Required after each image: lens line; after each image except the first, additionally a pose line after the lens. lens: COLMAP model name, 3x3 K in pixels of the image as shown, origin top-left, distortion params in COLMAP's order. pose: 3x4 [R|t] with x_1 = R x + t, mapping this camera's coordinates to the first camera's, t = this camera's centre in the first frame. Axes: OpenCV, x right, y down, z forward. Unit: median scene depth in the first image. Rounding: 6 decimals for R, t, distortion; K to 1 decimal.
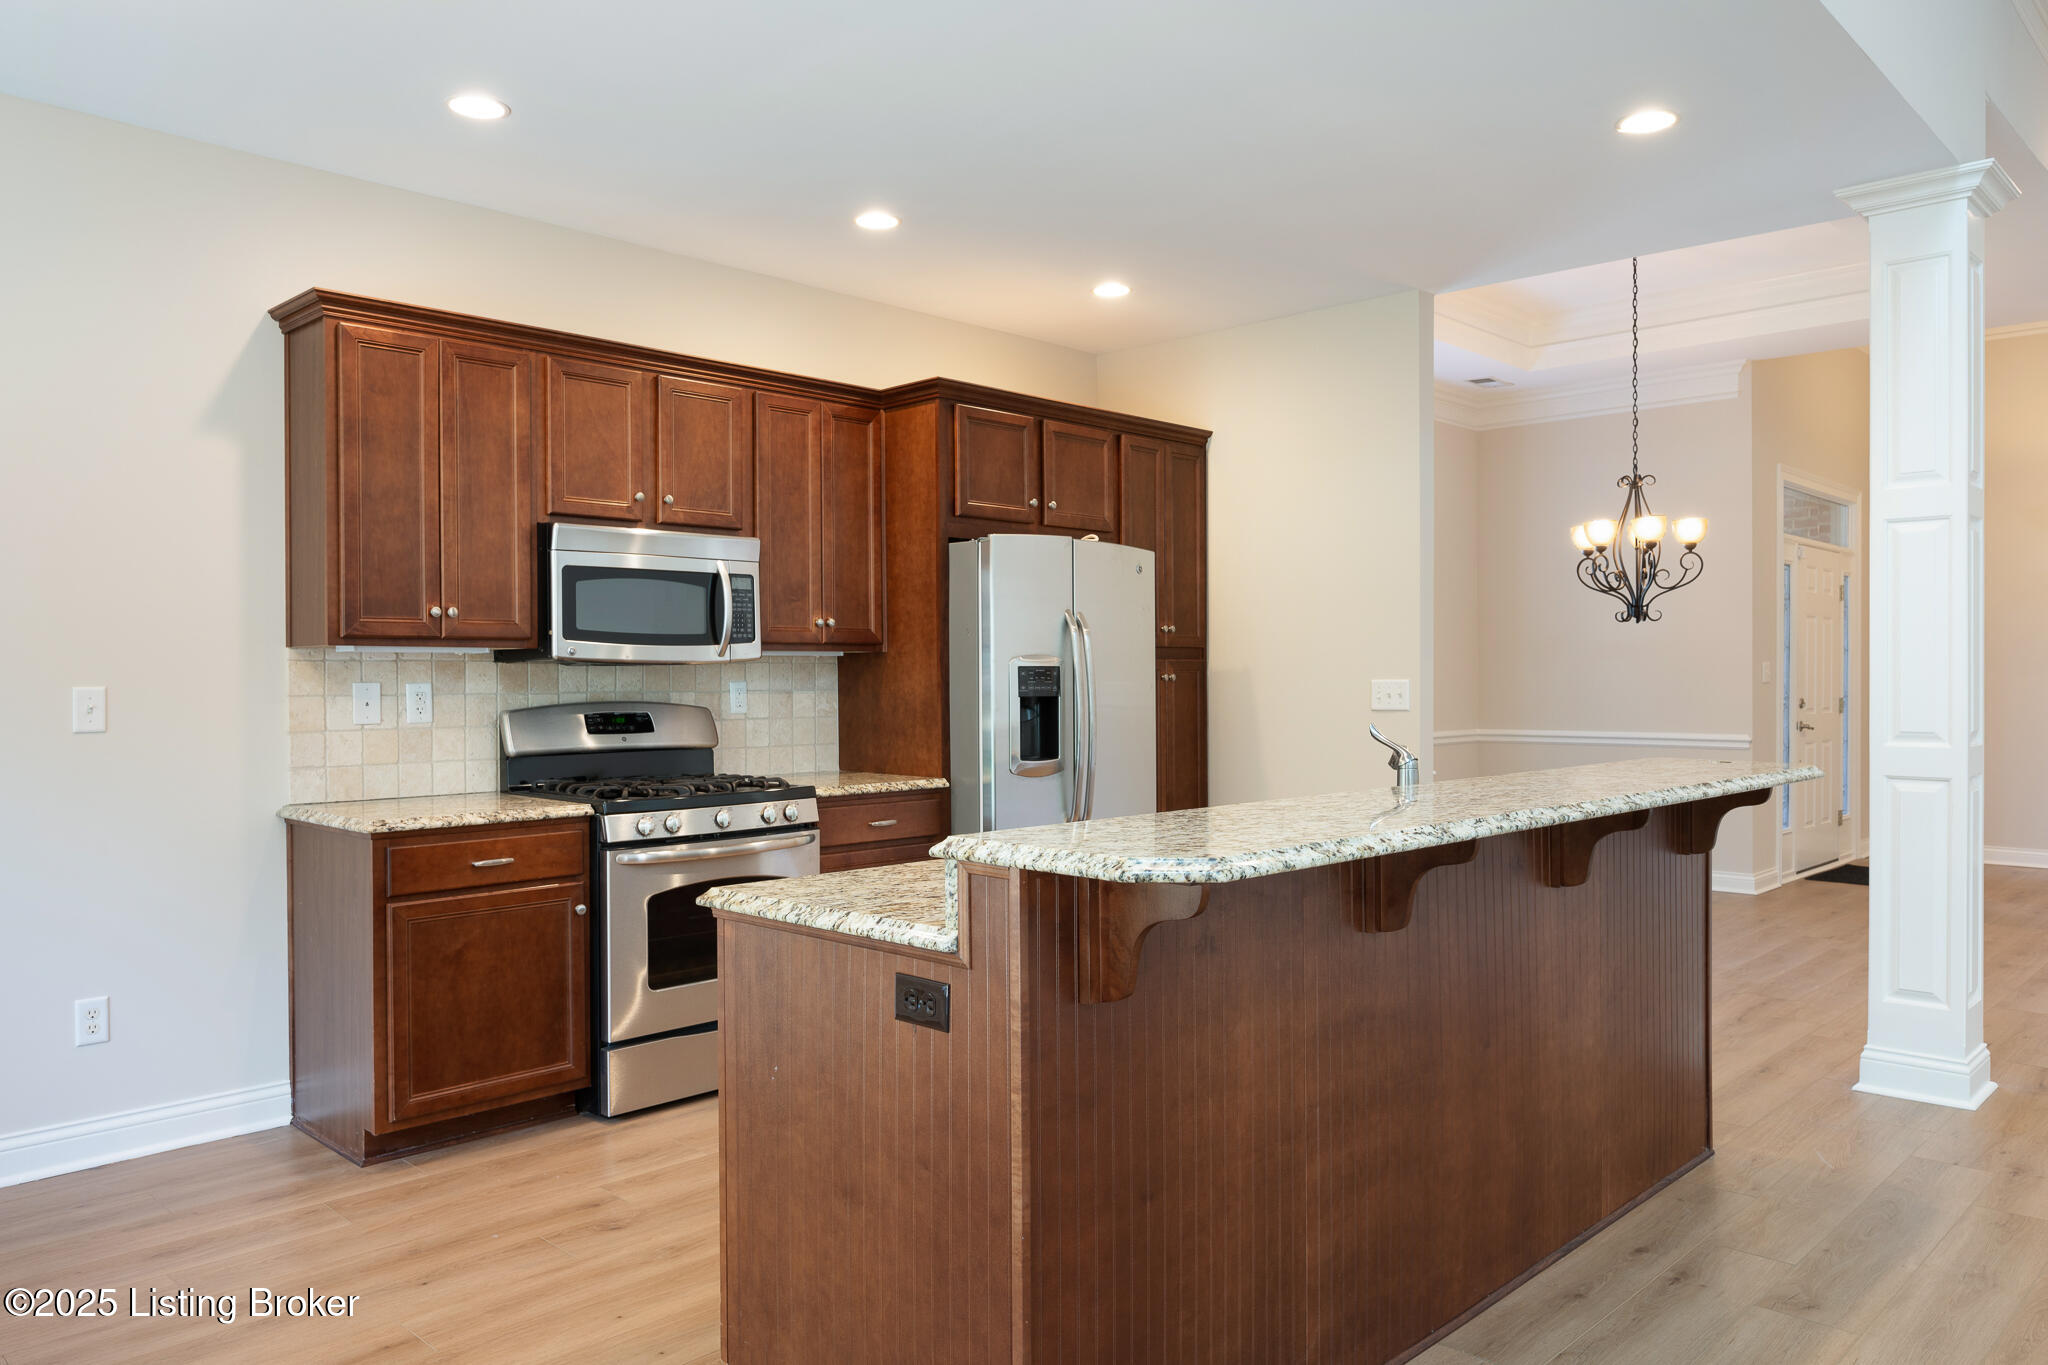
lens RADIAL K [[1438.2, 0, 1024.0], [0, 1438.2, 682.5], [0, 0, 1]] dist [-0.002587, 0.000159]
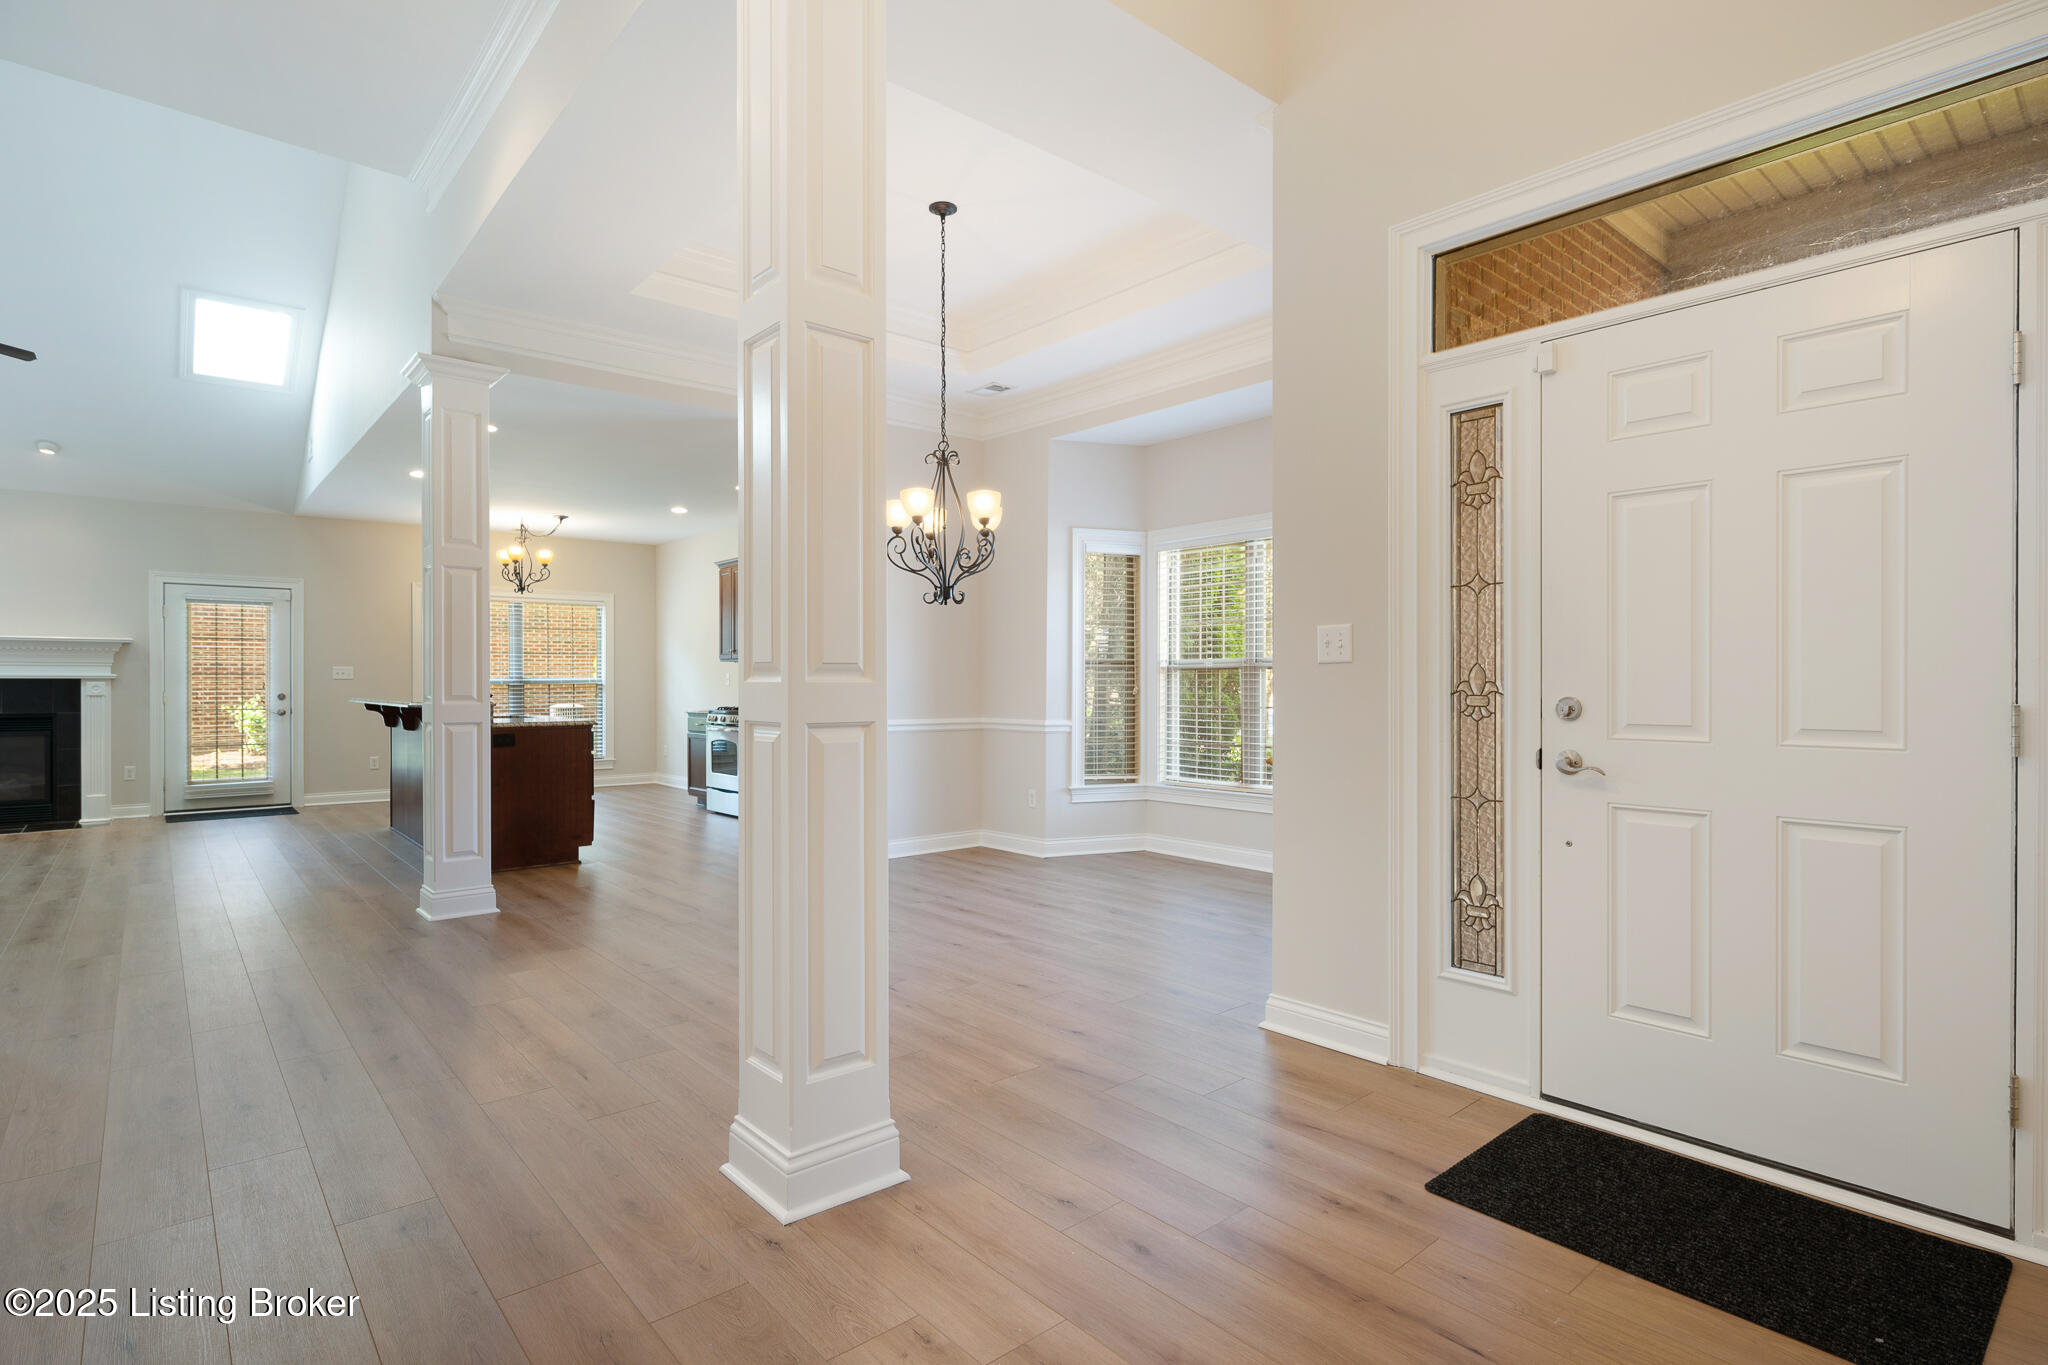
lens RADIAL K [[1020.6, 0, 1017.2], [0, 1020.6, 684.3], [0, 0, 1]] dist [0.000019, 0.001139]
pose [[-0.095291, 0.004694, -0.995438, 1.641197], [-0.004231, 0.999978, 0.005120, 0.011704], [0.995440, 0.004700, -0.095269, 1.657841]]
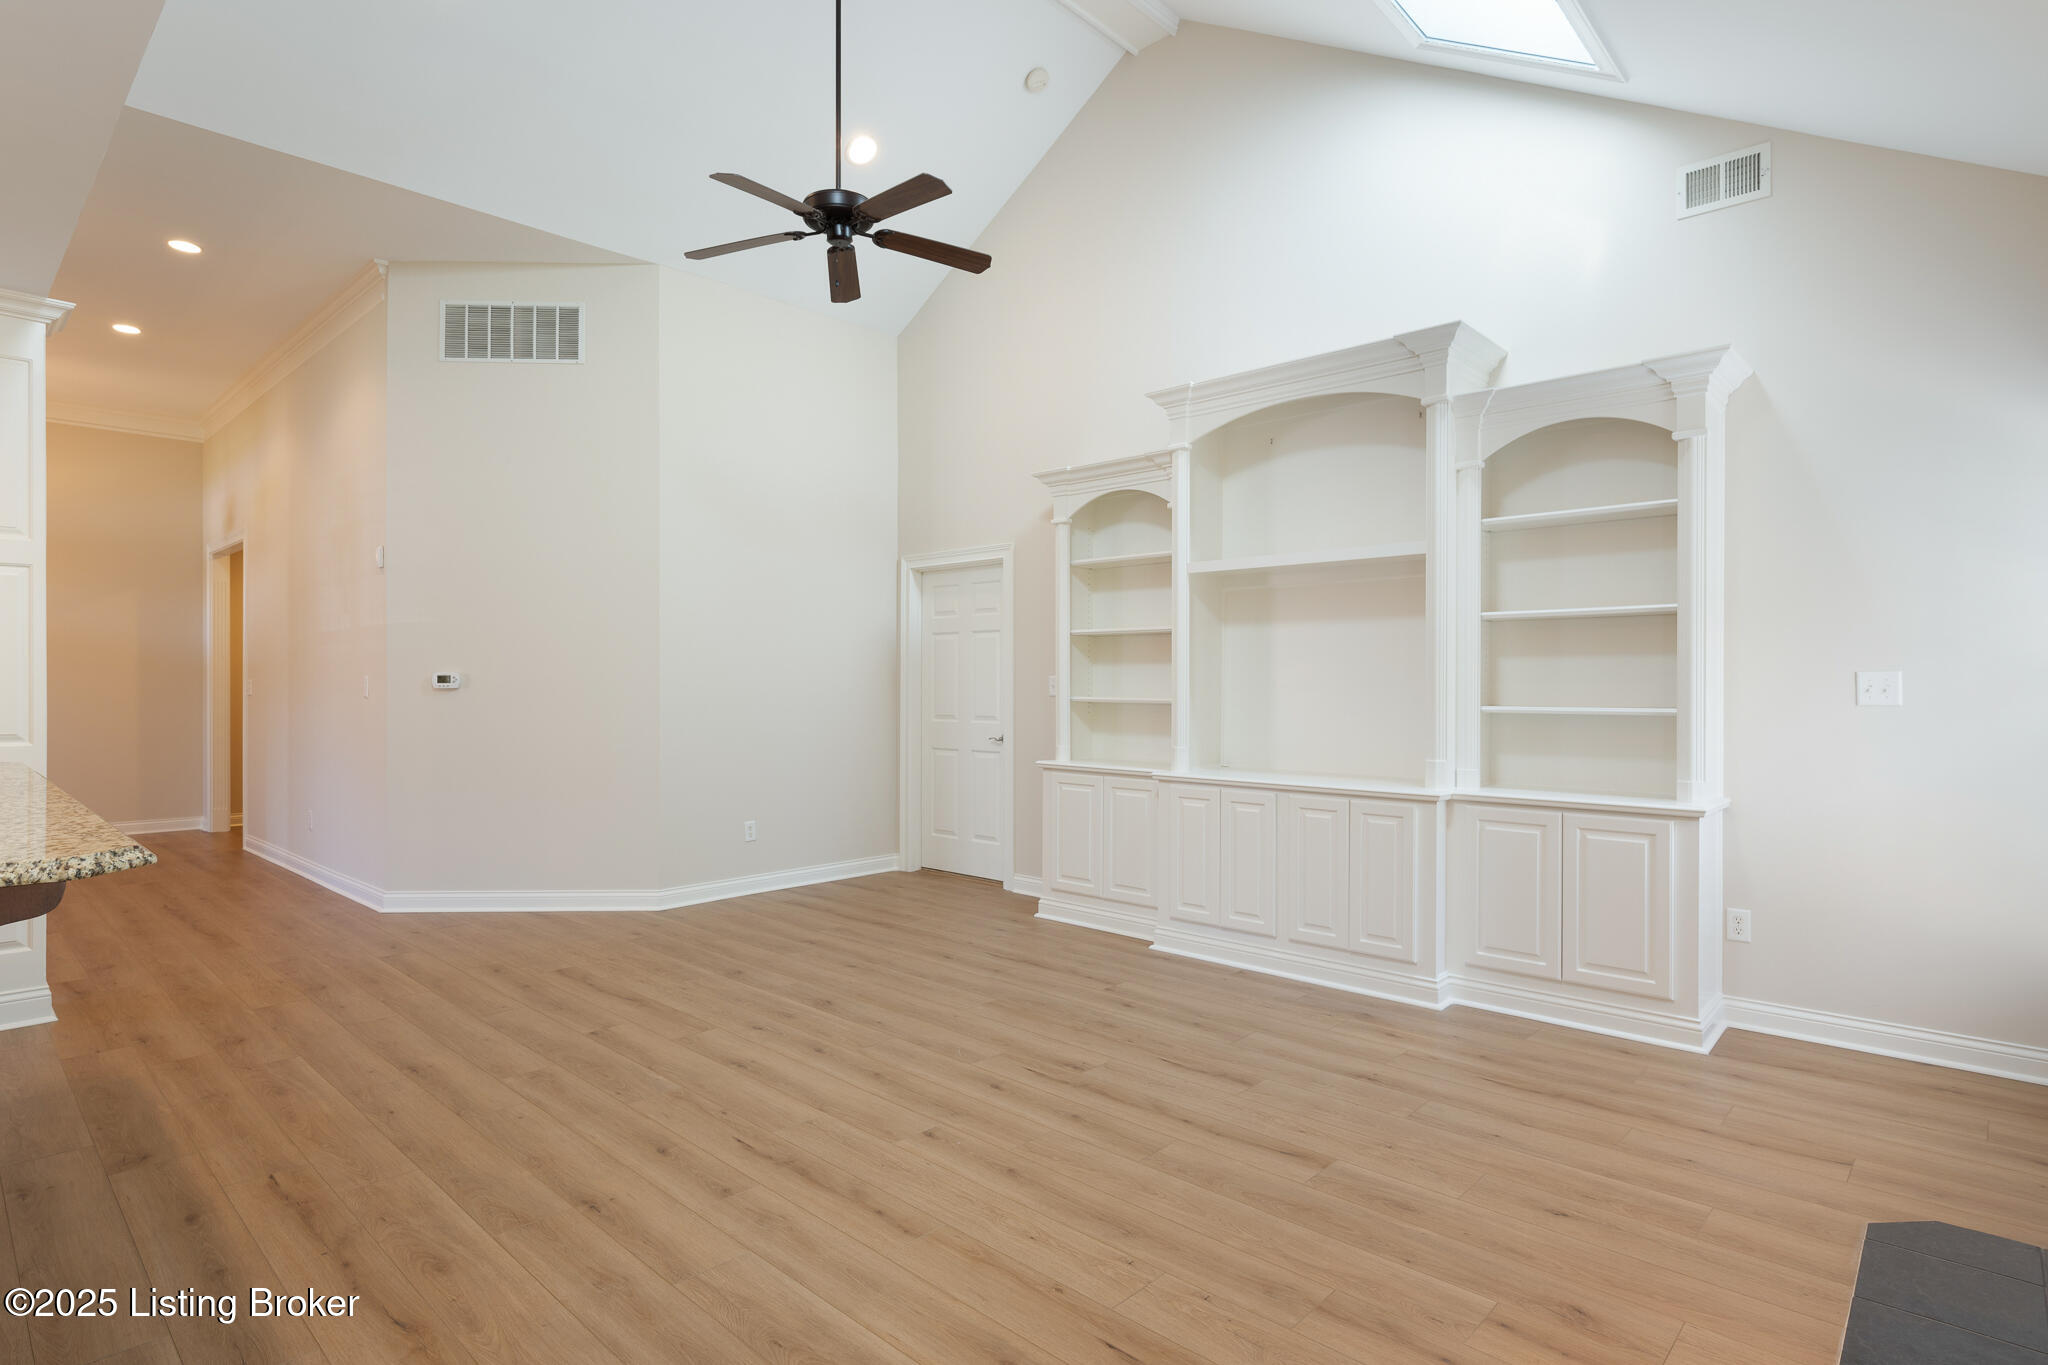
lens RADIAL K [[1047.3, 0, 1024.0], [0, 1047.3, 682.5], [0, 0, 1]] dist [0.000142, -0.000019]
pose [[-0.021228, 0.006323, 0.999755, -0.282102], [0.006333, 0.999961, -0.006190, 0.000343], [-0.999755, 0.006201, -0.021268, 0.120346]]
